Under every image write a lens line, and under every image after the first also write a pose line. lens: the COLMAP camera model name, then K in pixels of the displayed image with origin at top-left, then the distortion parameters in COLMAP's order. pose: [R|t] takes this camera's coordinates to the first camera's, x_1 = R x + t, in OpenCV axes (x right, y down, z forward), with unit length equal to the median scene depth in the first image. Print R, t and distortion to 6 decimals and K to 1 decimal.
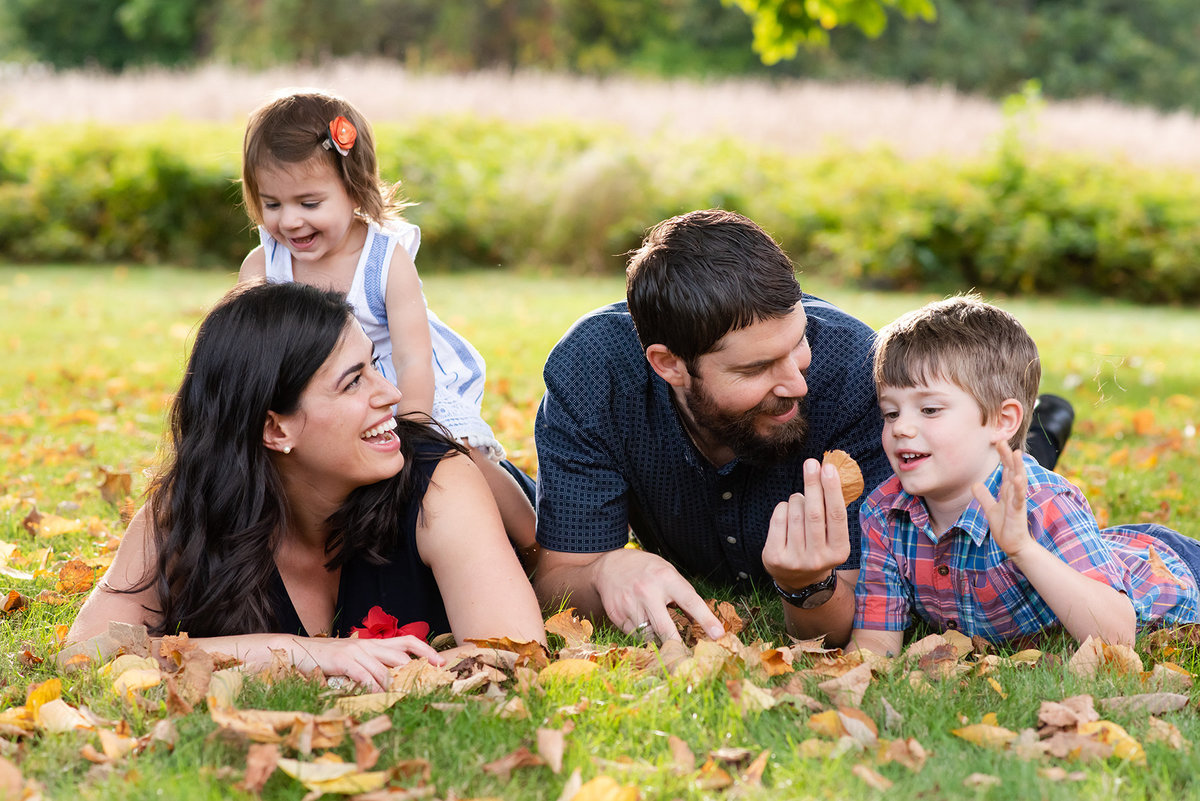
lens RADIAL K [[3044.2, 0, 601.9], [0, 3044.2, 319.5], [0, 0, 1]] dist [-0.001353, 0.450263]
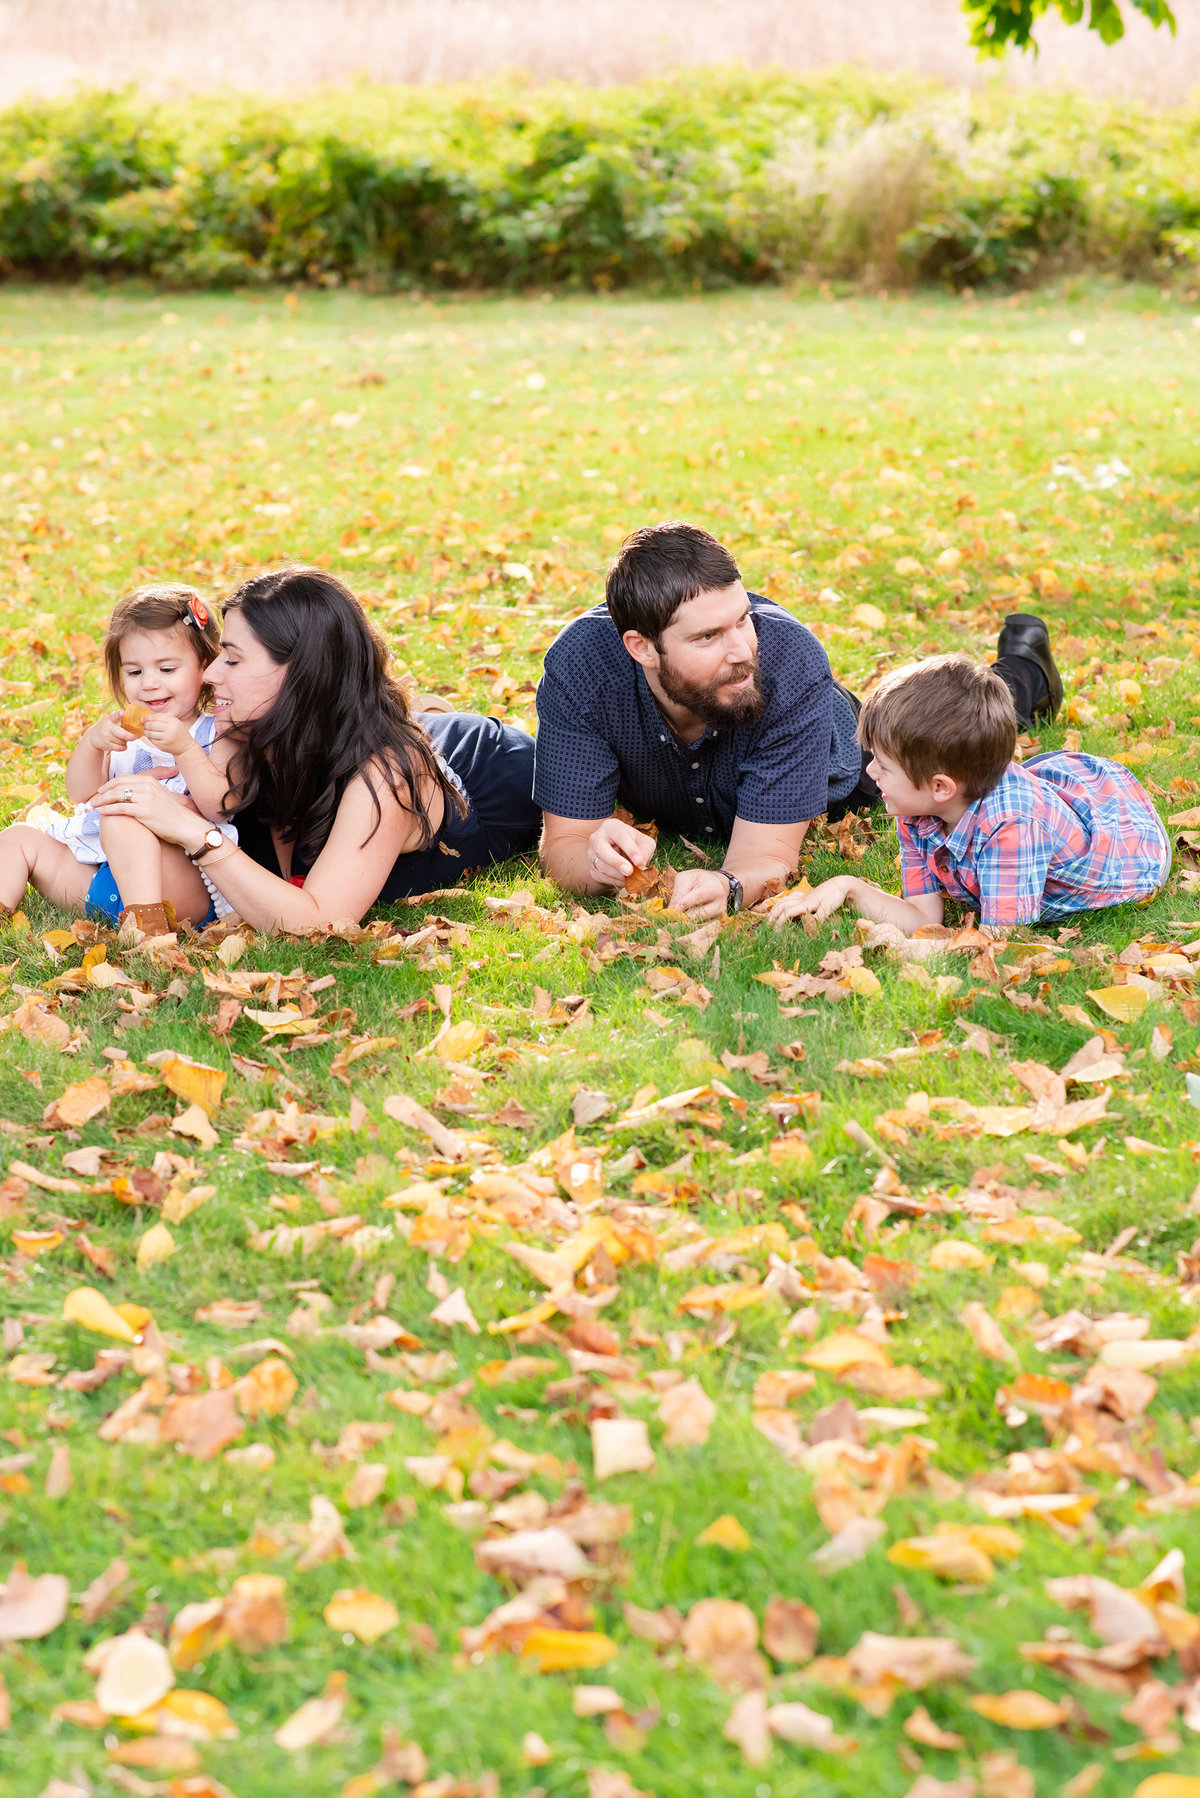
lens RADIAL K [[4335.5, 0, 639.4], [0, 4335.5, 900.3], [0, 0, 1]] dist [-0.014524, 0.572559]
pose [[0.995583, -0.015565, -0.092591, 0.033080], [0.029218, 0.988558, 0.147983, -0.025226], [0.089229, -0.150035, 0.984646, -0.122215]]
